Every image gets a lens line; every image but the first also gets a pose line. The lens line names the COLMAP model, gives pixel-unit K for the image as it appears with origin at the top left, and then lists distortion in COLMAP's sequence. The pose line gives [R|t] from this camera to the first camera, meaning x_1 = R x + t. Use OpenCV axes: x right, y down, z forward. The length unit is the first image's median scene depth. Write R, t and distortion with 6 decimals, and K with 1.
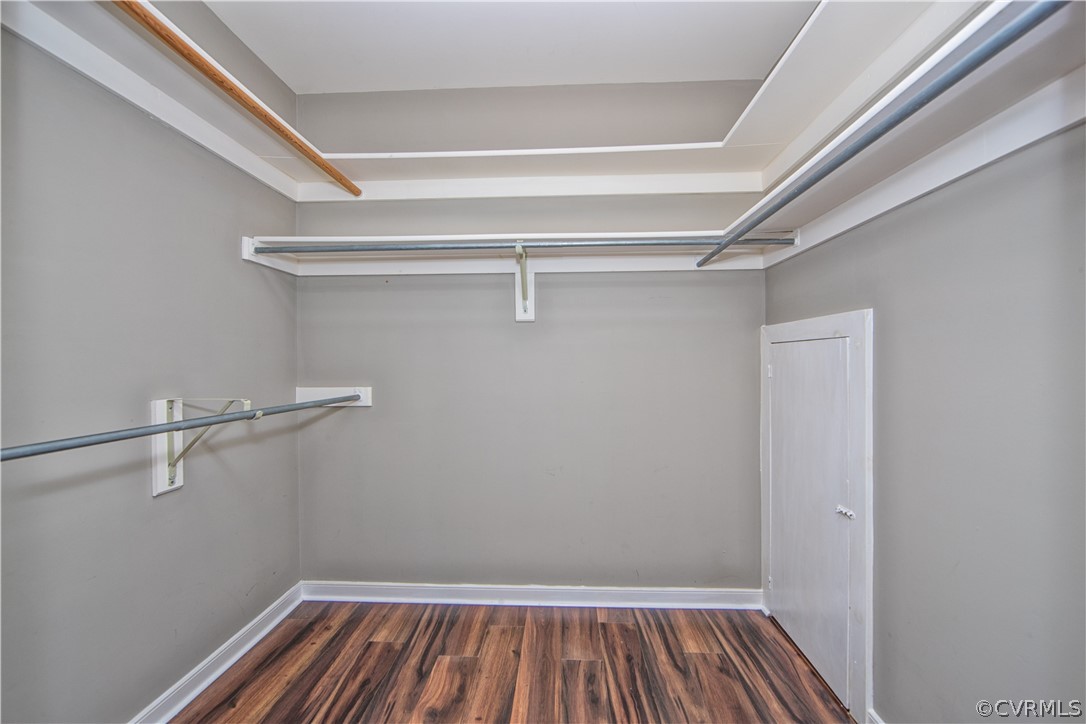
lens RADIAL K [[430.9, 0, 541.2], [0, 430.9, 361.4], [0, 0, 1]] dist [-0.008621, 0.001078]
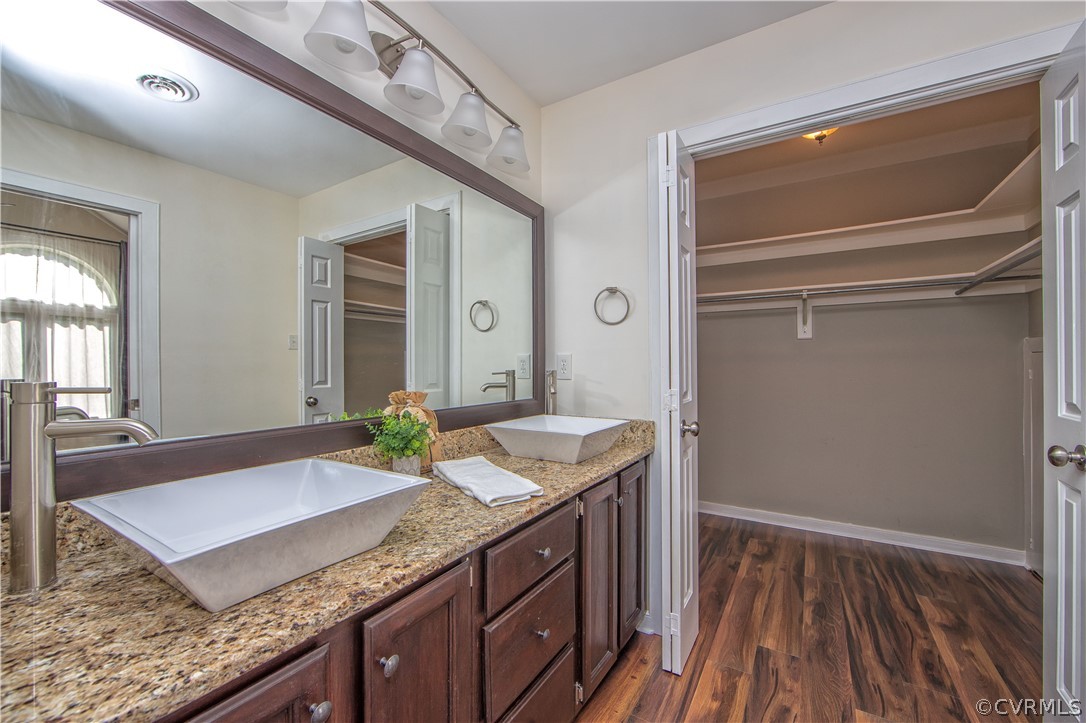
lens RADIAL K [[430.9, 0, 548.1], [0, 430.9, 361.9], [0, 0, 1]] dist [-0.008621, 0.001078]
pose [[0.878809, 0.002125, -0.477170, -0.127125], [-0.004314, 0.999985, -0.003491, -0.005180], [0.477155, 0.005126, 0.878804, -0.863436]]
